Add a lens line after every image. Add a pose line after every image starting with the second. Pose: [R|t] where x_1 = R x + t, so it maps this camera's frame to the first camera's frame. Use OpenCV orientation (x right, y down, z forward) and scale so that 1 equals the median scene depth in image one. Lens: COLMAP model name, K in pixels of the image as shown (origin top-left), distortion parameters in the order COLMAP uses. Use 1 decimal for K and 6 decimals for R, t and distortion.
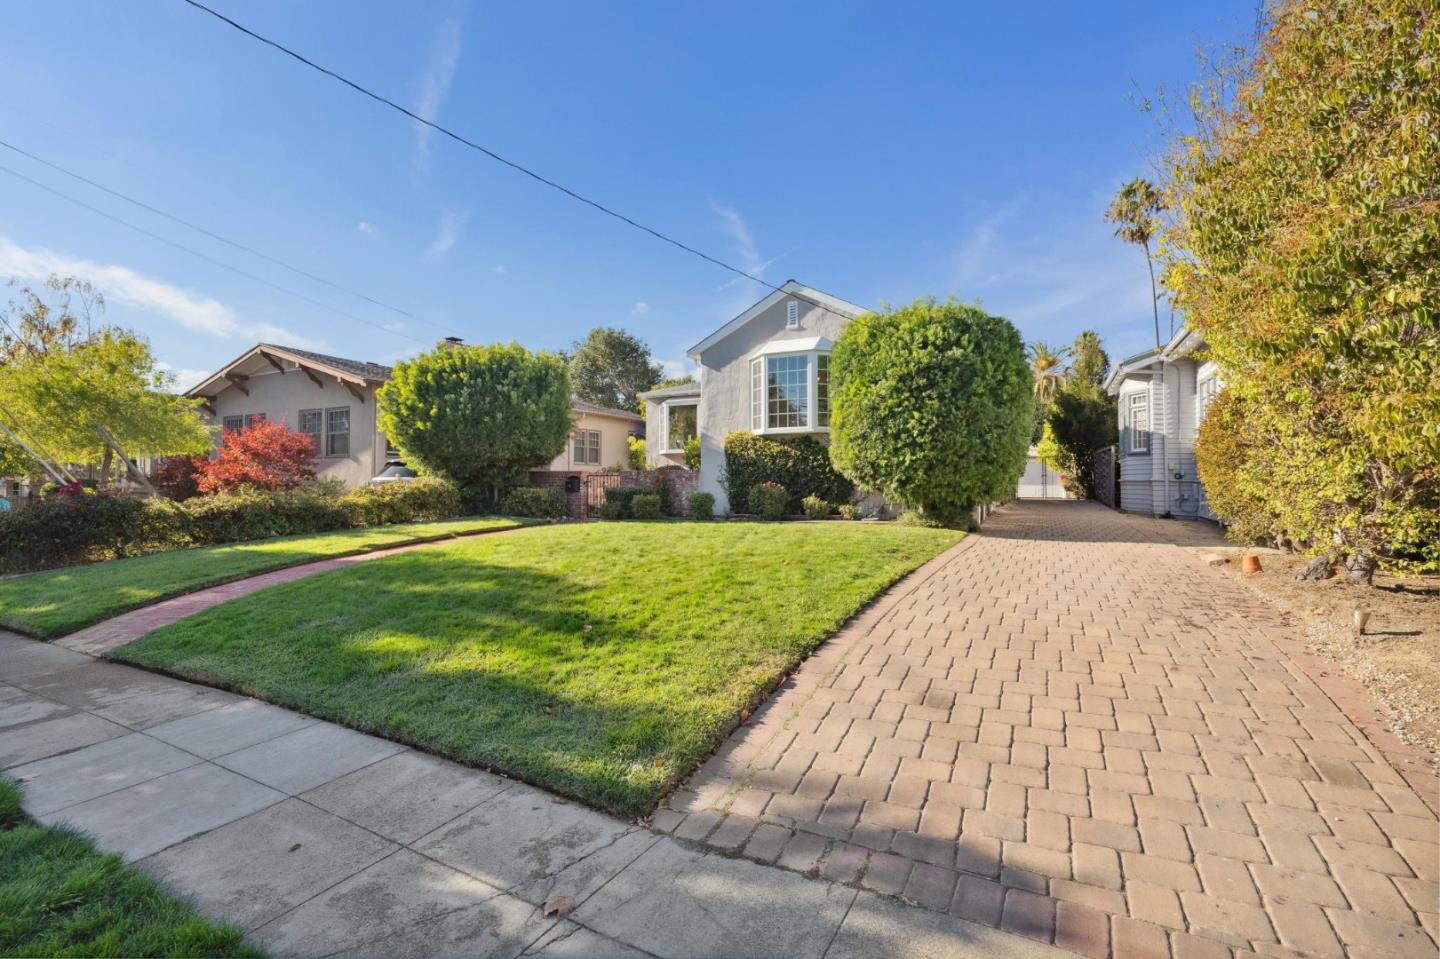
lens RADIAL K [[646.5, 0, 716.5], [0, 646.5, 474.8], [0, 0, 1]] dist [0.000046, 0.000330]
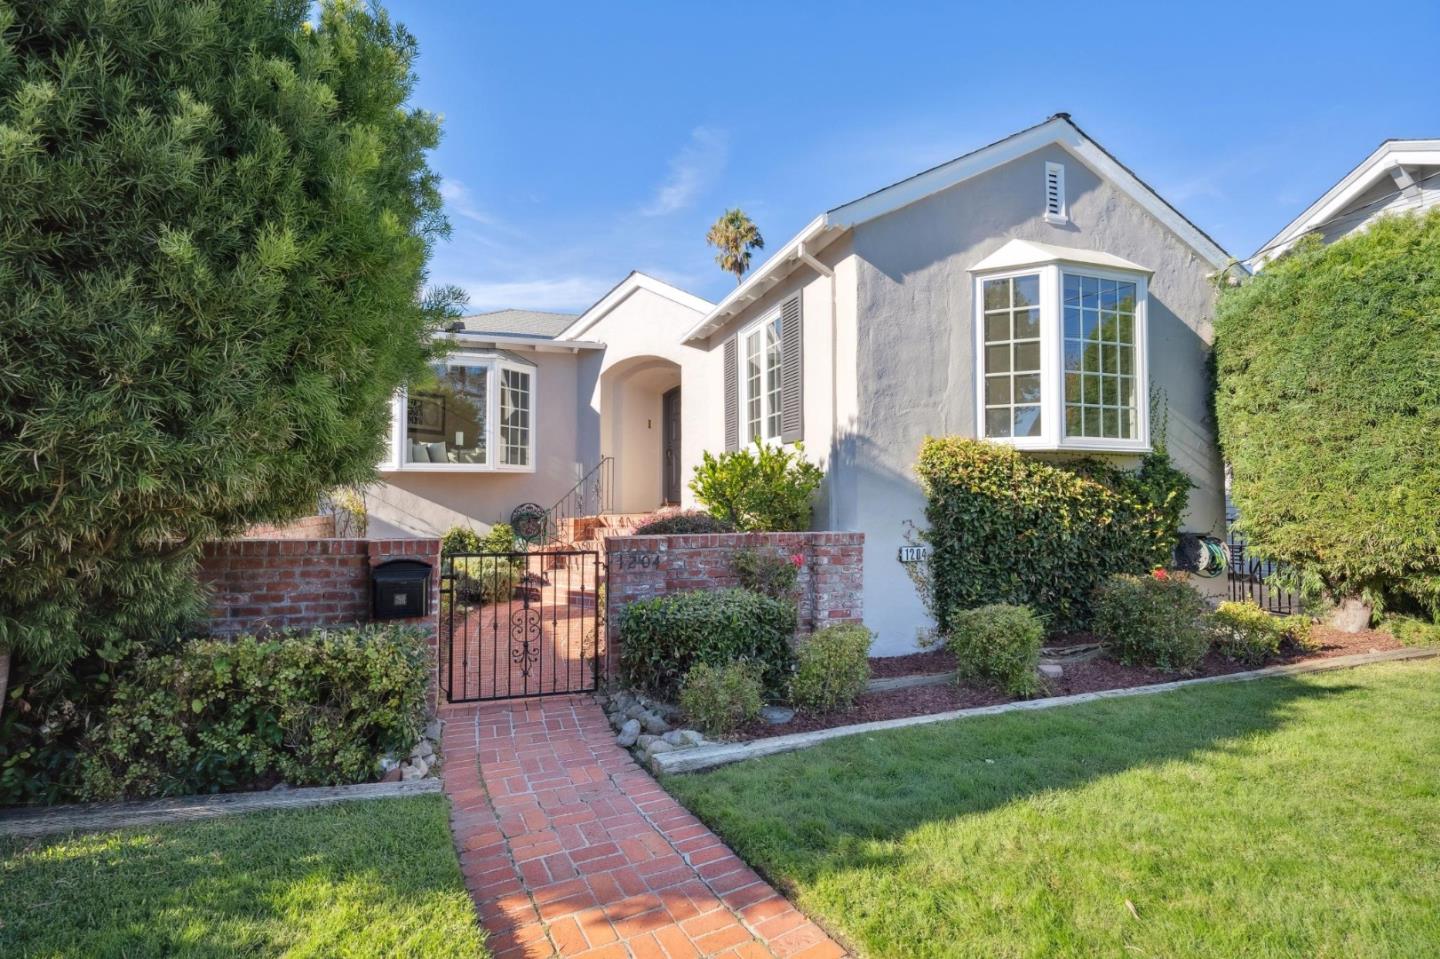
lens RADIAL K [[679.8, 0, 708.3], [0, 679.8, 477.7], [0, 0, 1]] dist [0.000348, 0.000577]
pose [[0.706909, 0.022271, 0.706954, -0.376545], [-0.009752, 0.999716, -0.021742, -0.031145], [-0.707237, 0.008476, 0.706926, 0.802621]]
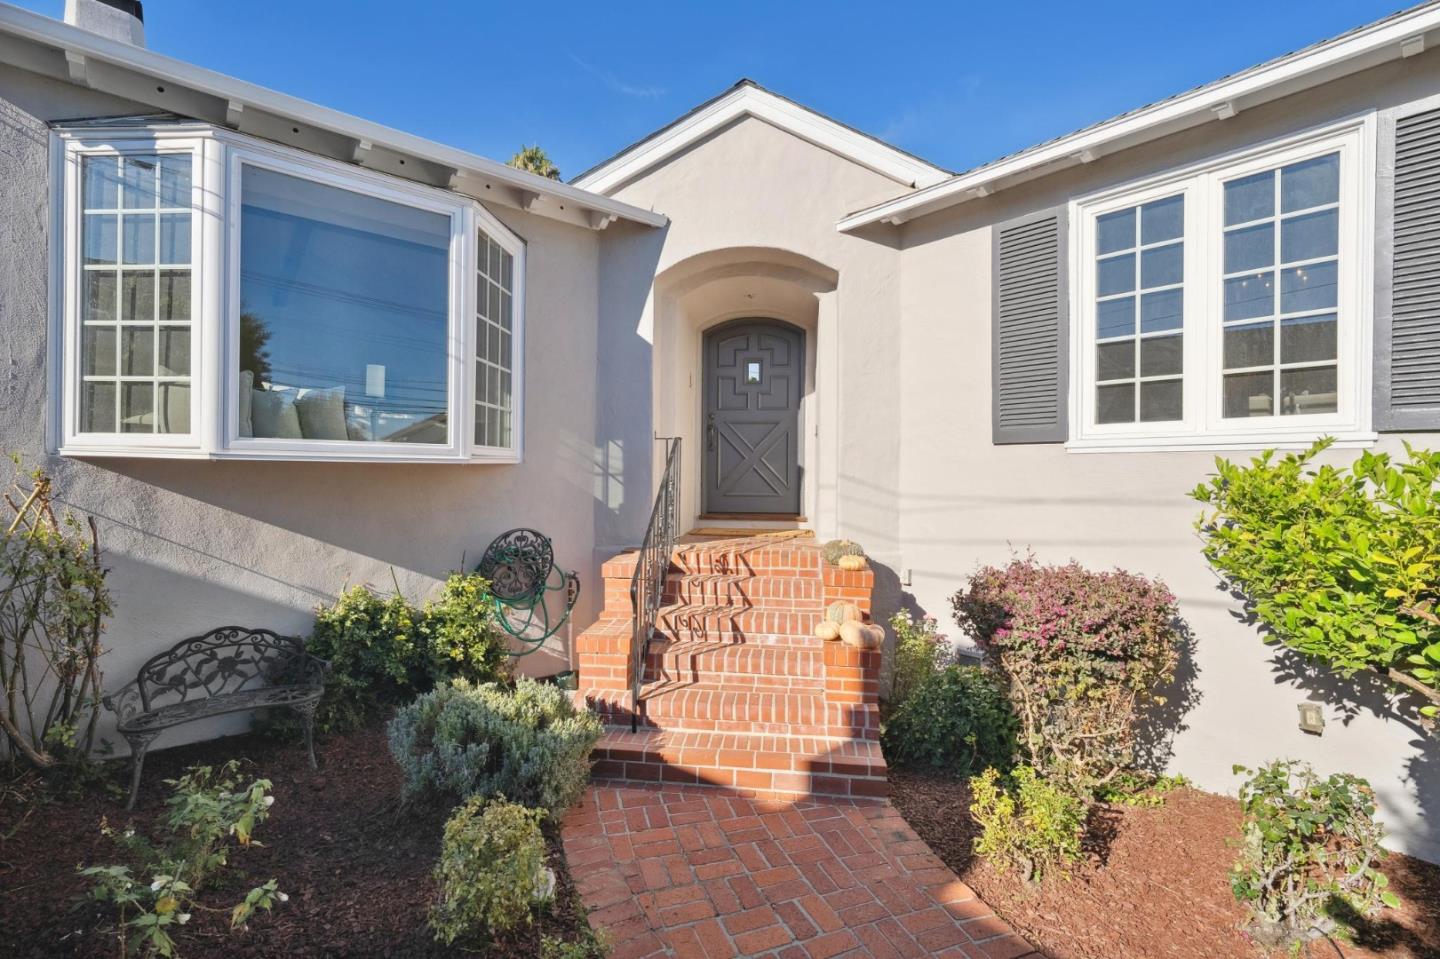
lens RADIAL K [[646.5, 0, 716.5], [0, 646.5, 474.8], [0, 0, 1]] dist [0.000046, 0.000330]
pose [[0.357487, -0.000088, 0.933918, -0.265868], [-0.014453, 0.999880, 0.005627, -0.048420], [-0.933806, -0.015509, 0.357443, 1.251284]]
